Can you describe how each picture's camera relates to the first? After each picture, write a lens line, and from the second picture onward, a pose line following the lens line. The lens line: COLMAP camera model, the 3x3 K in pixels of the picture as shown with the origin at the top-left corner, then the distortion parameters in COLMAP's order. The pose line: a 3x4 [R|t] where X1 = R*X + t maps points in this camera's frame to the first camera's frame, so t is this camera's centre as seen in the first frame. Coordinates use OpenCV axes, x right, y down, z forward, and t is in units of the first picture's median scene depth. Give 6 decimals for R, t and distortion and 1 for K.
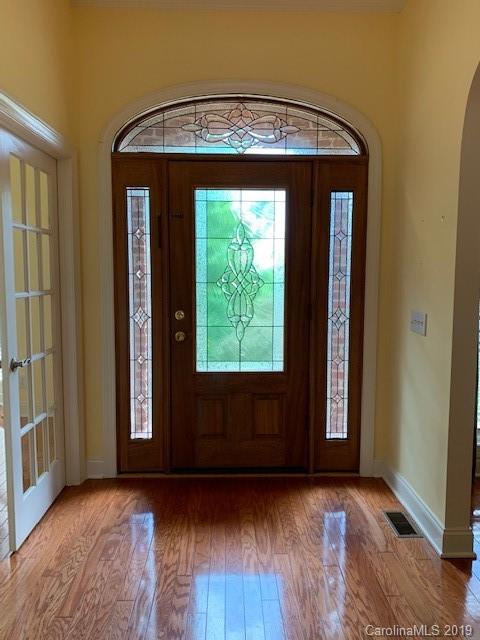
lens RADIAL K [[487.0, 0, 240.0], [0, 487.0, 320.0], [0, 0, 1]] dist [-0.000232, -0.001264]
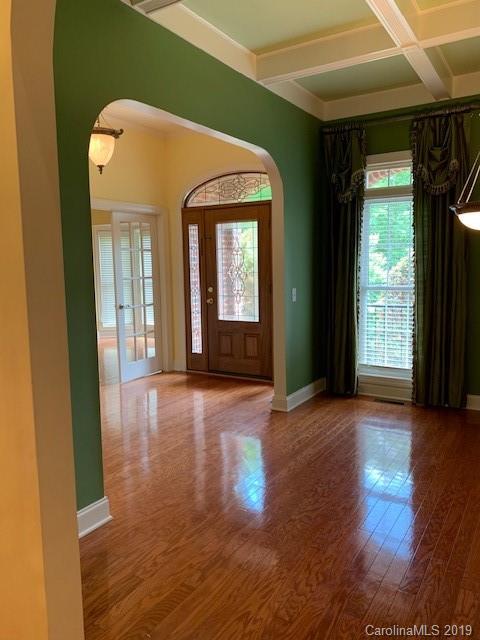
lens RADIAL K [[487.0, 0, 240.0], [0, 487.0, 320.0], [0, 0, 1]] dist [-0.000232, -0.001264]
pose [[0.835157, 0.044376, -0.548219, 1.030399], [-0.029755, 0.998926, 0.035530, 0.038168], [0.549206, -0.013361, 0.835580, -0.544411]]
